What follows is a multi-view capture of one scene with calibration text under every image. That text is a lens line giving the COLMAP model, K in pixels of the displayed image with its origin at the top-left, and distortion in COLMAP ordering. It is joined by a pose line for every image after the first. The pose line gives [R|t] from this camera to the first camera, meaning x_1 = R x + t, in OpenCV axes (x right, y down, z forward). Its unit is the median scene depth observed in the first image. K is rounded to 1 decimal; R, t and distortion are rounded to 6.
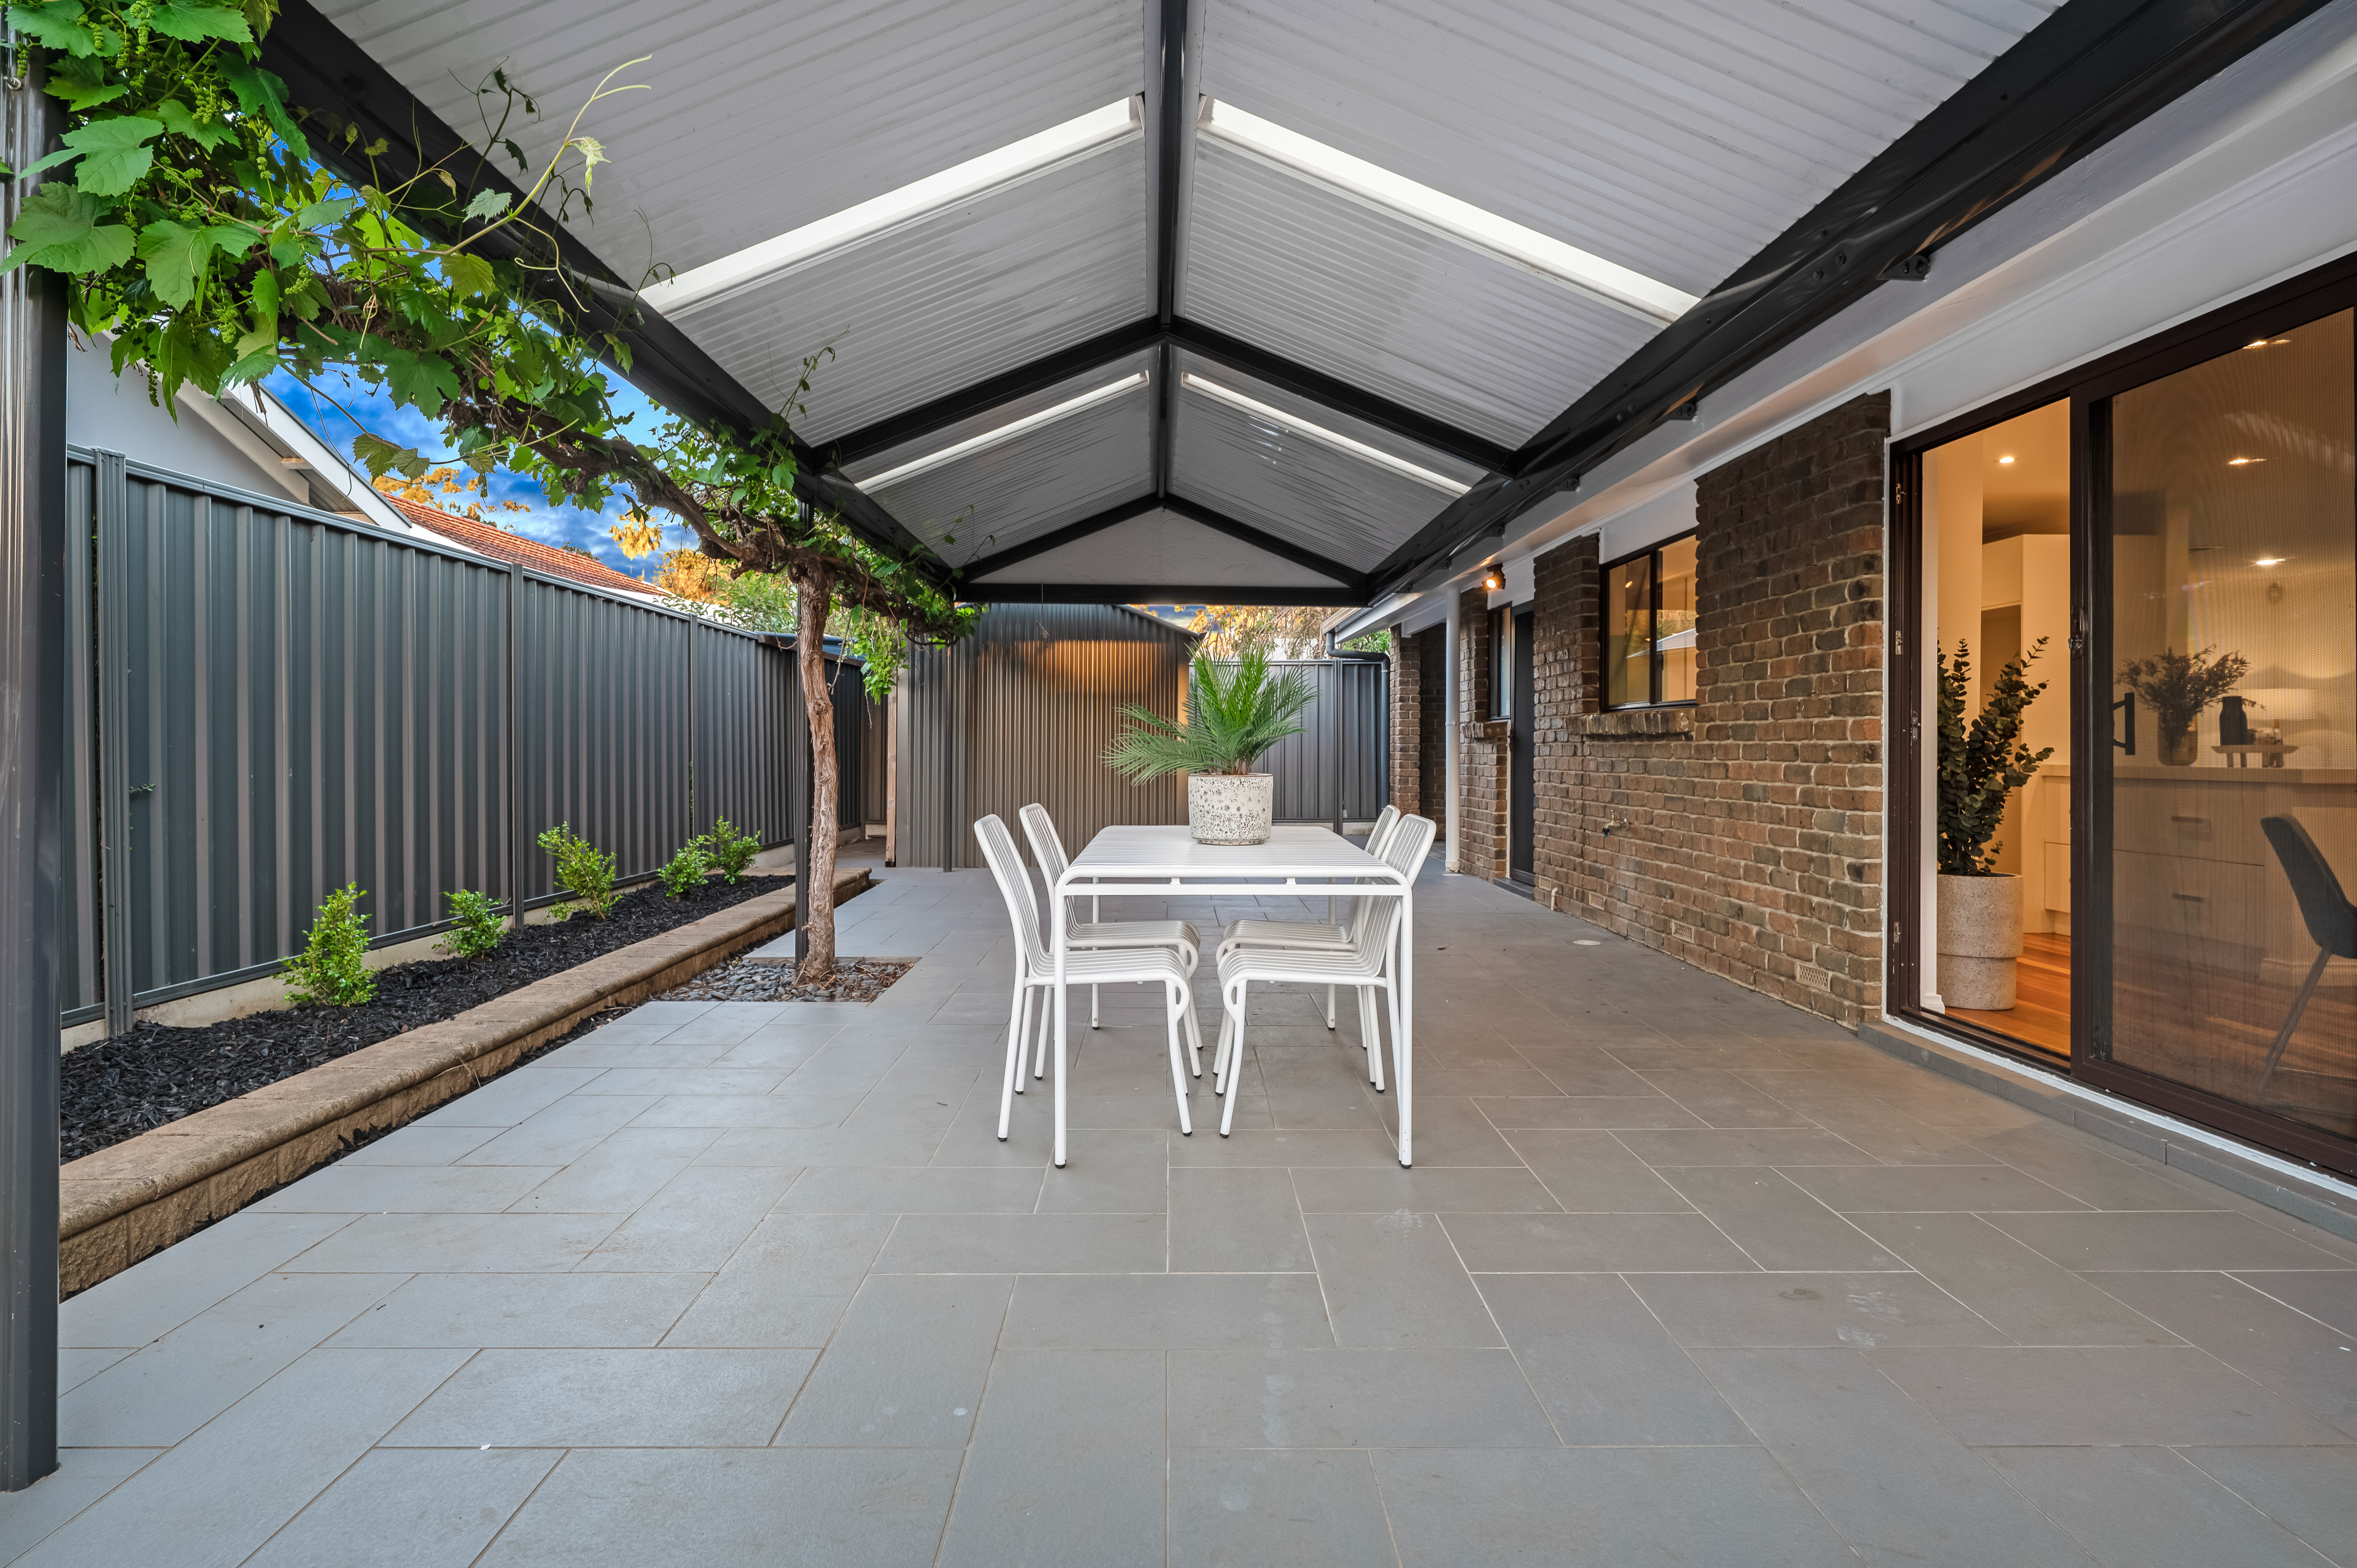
lens RADIAL K [[1209.2, 0, 1176.3], [0, 1209.2, 736.2], [0, 0, 1]] dist [-0.002471, -0.000039]
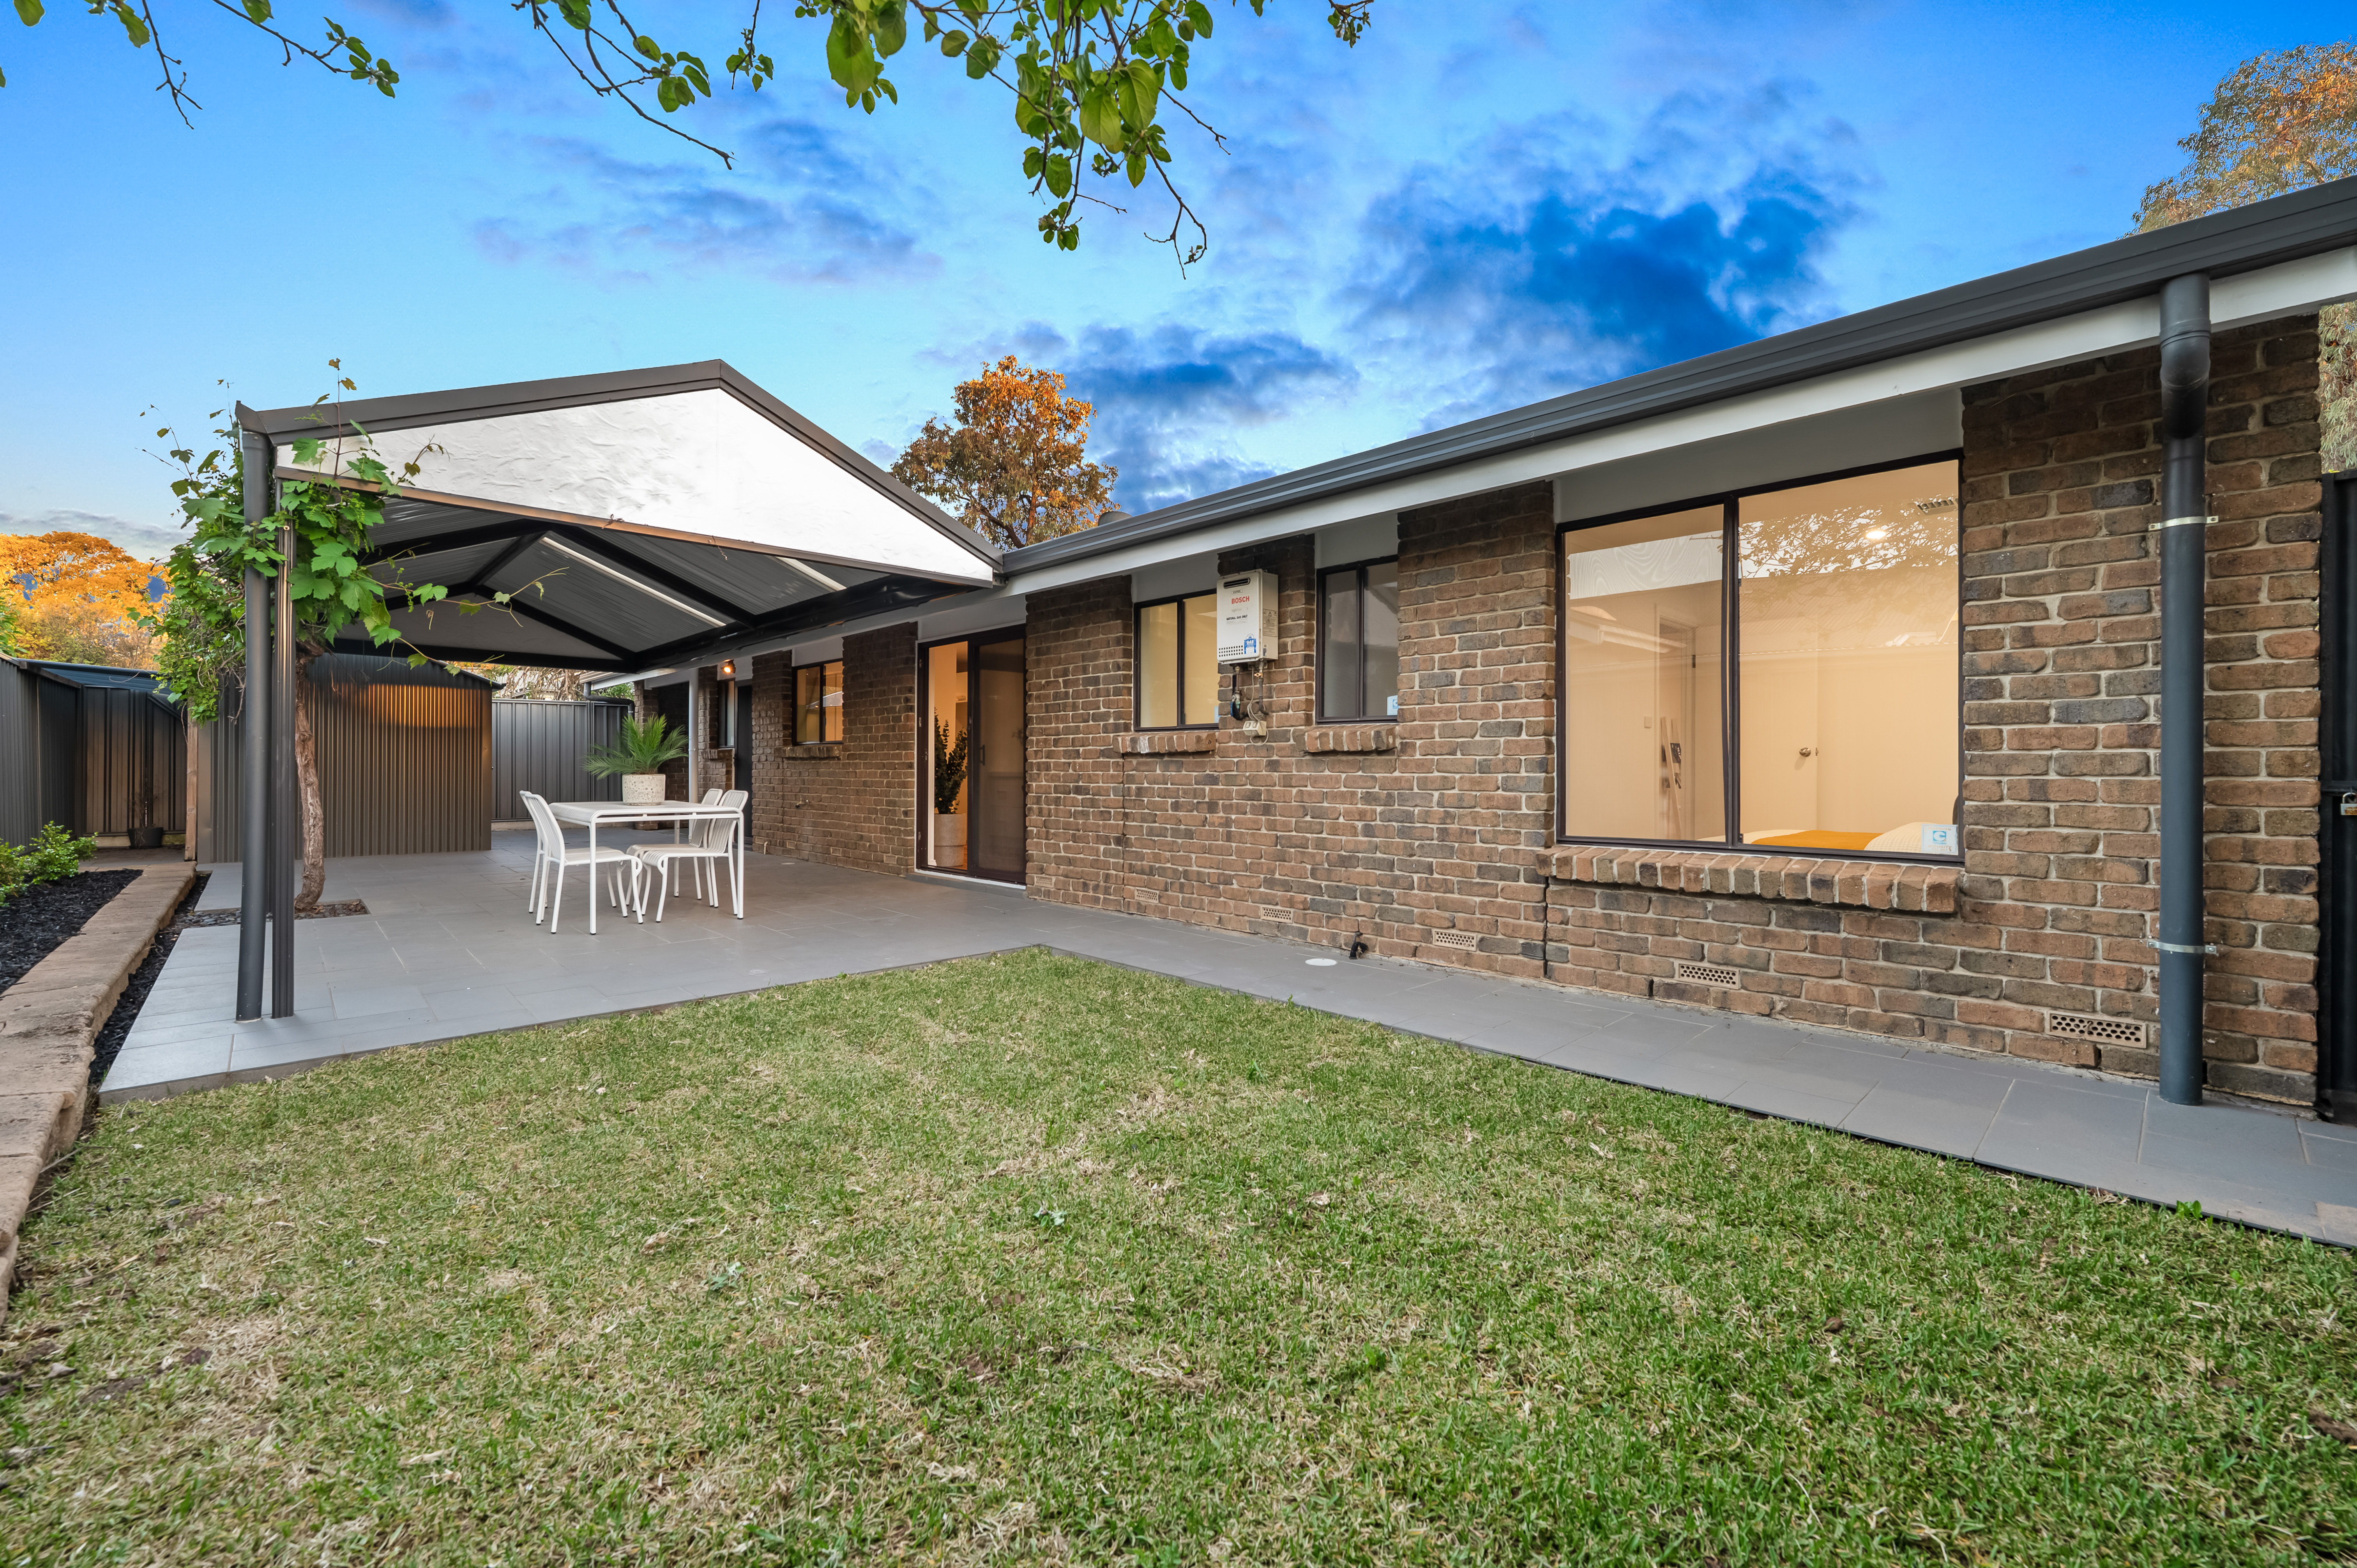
lens RADIAL K [[954.0, 0, 1180.5], [0, 954.0, 760.8], [0, 0, 1]] dist [0.000285, 0.000063]
pose [[0.734151, 0.001908, 0.678984, -0.241485], [-0.004160, 0.999990, 0.001687, -0.000914], [-0.678974, -0.004063, 0.734151, -0.562743]]
